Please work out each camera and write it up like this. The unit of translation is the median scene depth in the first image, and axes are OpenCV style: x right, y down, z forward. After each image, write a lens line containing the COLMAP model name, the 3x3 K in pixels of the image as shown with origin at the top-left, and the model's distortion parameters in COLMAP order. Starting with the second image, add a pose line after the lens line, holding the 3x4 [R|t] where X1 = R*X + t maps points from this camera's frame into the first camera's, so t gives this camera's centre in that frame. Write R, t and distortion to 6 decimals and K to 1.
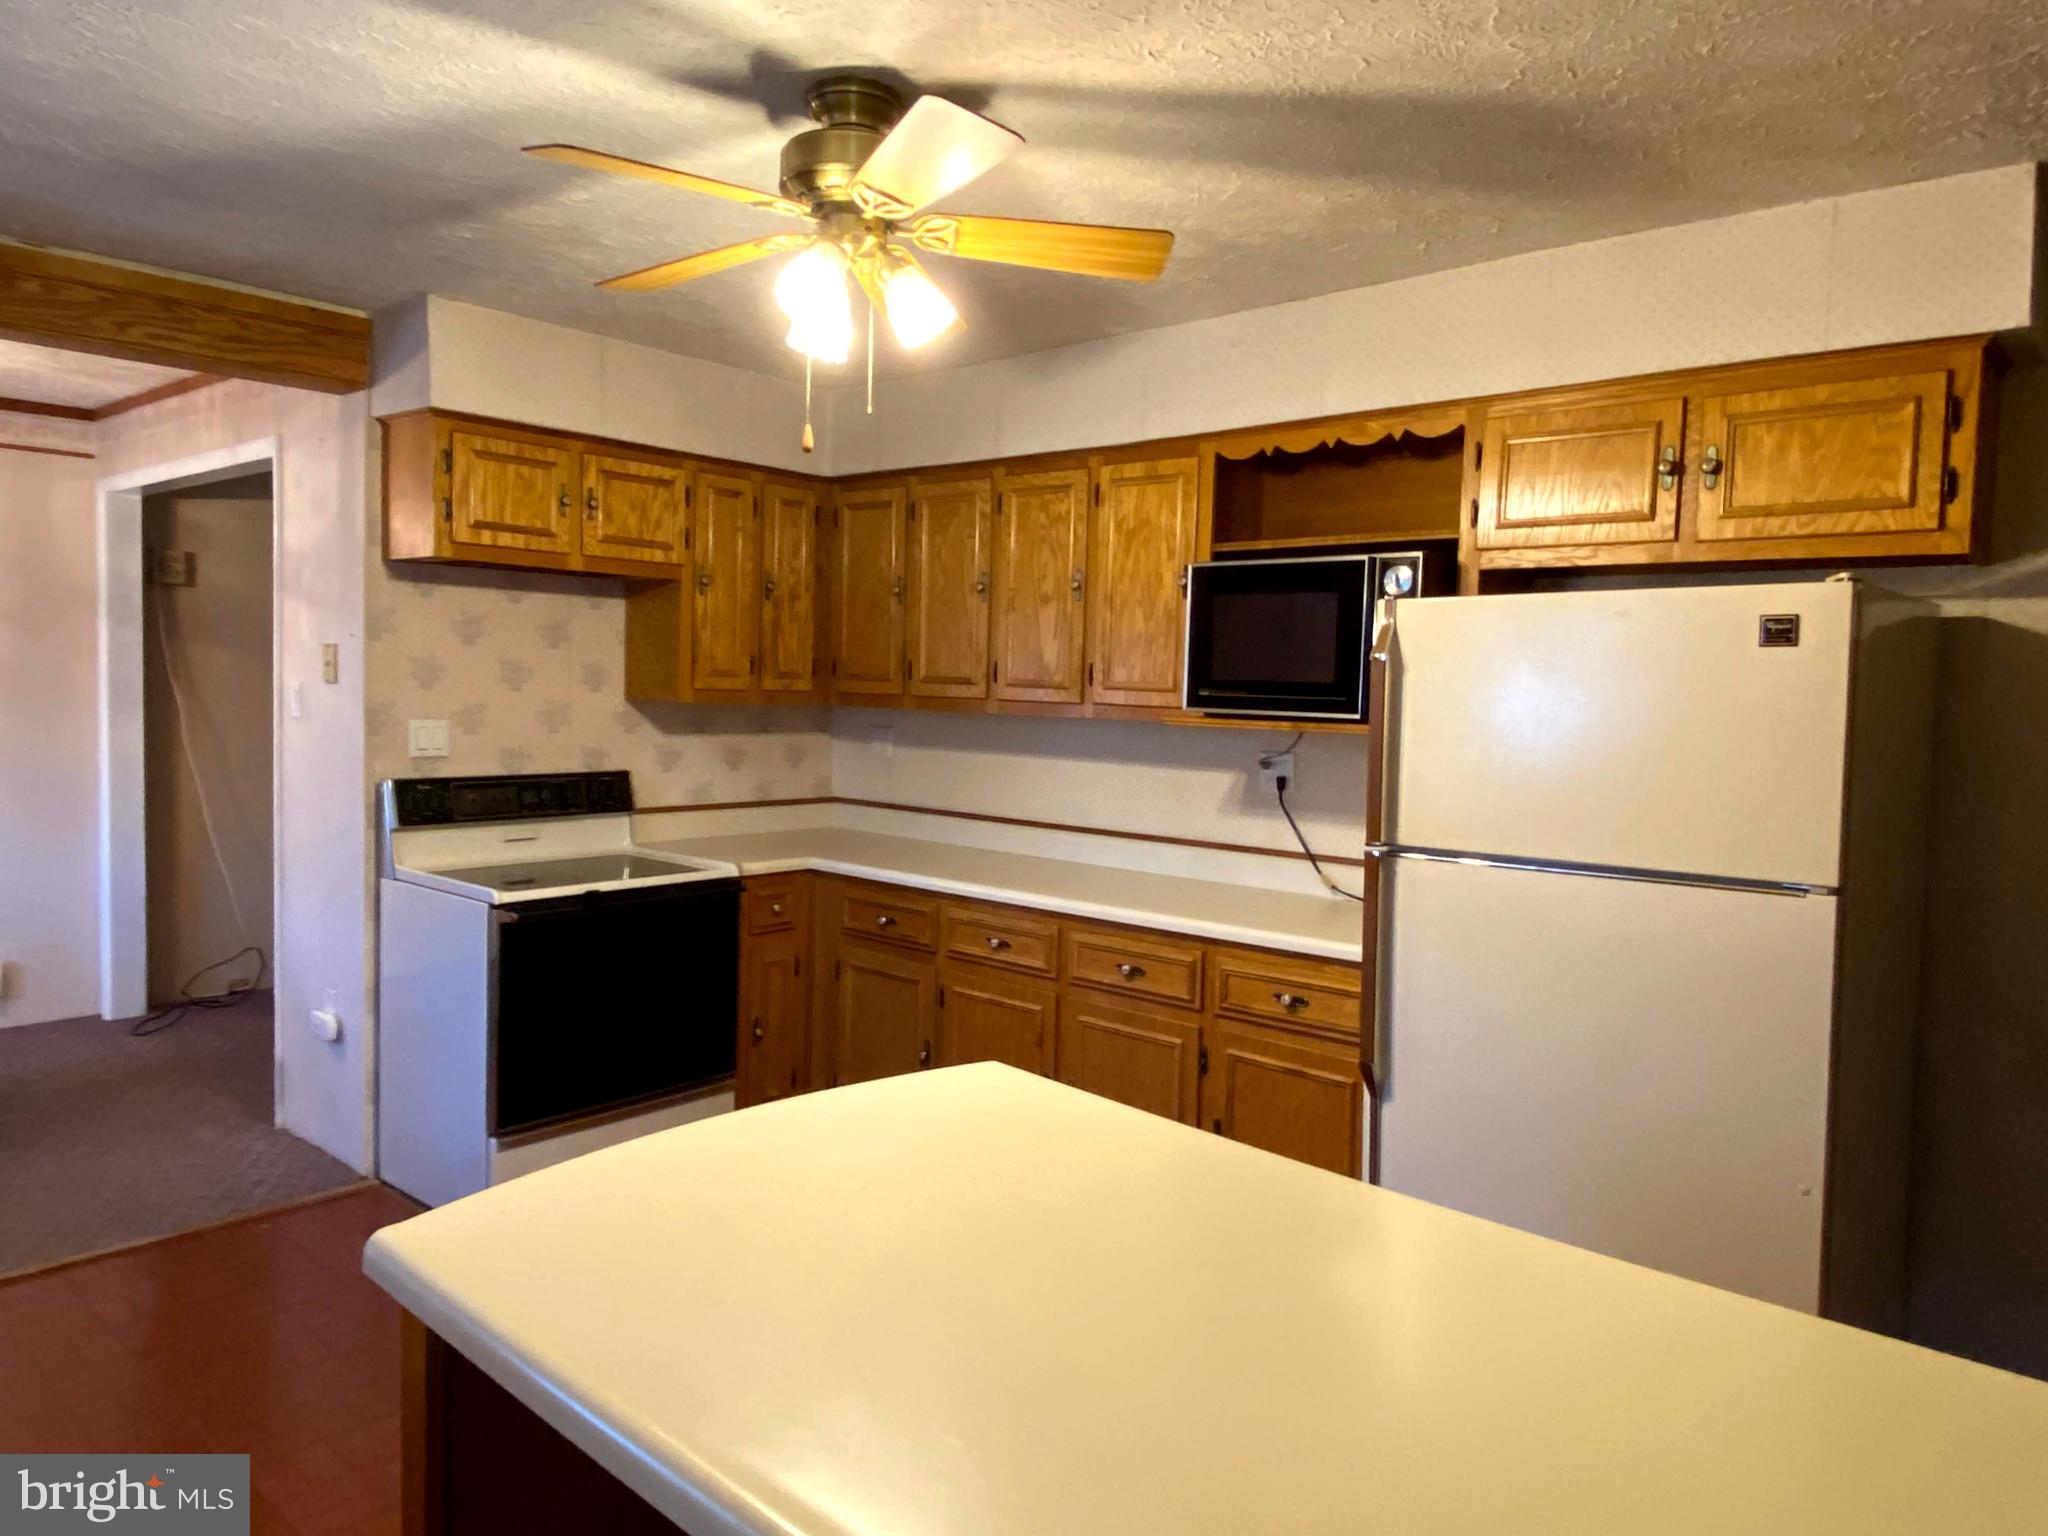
lens RADIAL K [[1354.4, 0, 1024.0], [0, 1354.4, 768.0], [0, 0, 1]] dist [0.043113, 0.000119]
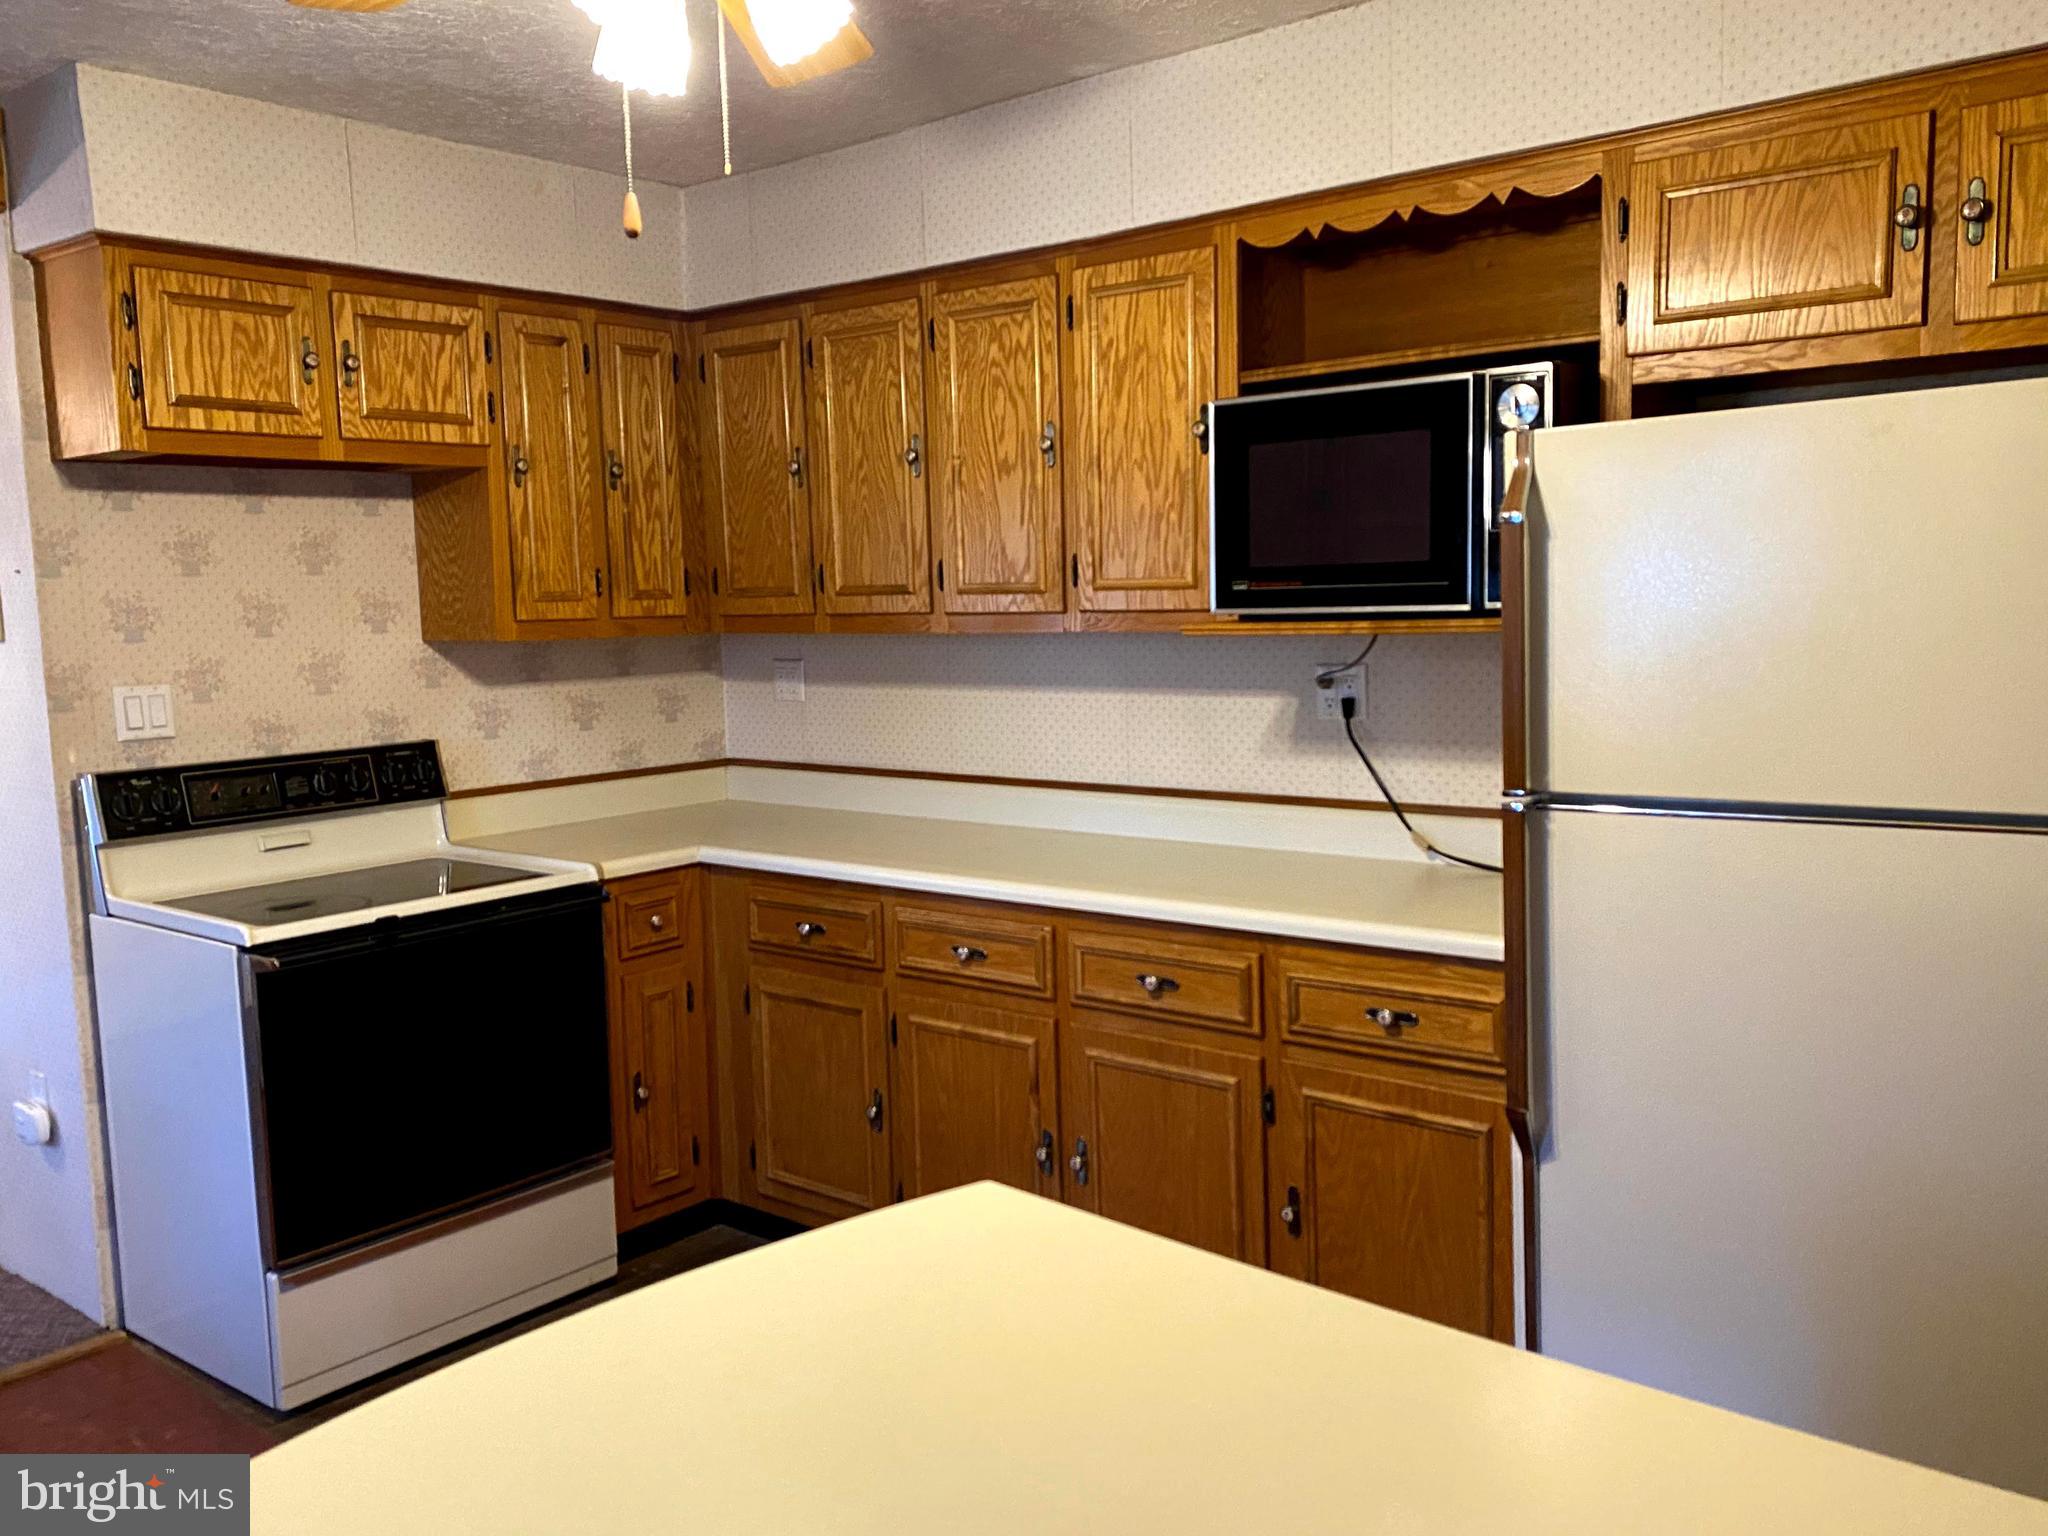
lens RADIAL K [[1678.2, 0, 1024.5], [0, 1678.2, 783.5], [0, 0, 1]] dist [0.069396, -0.095722]
pose [[0.997860, -0.059128, 0.027926, -0.008791], [0.057566, 0.996893, 0.053768, -0.006443], [-0.031018, -0.052046, 0.998163, 0.117402]]
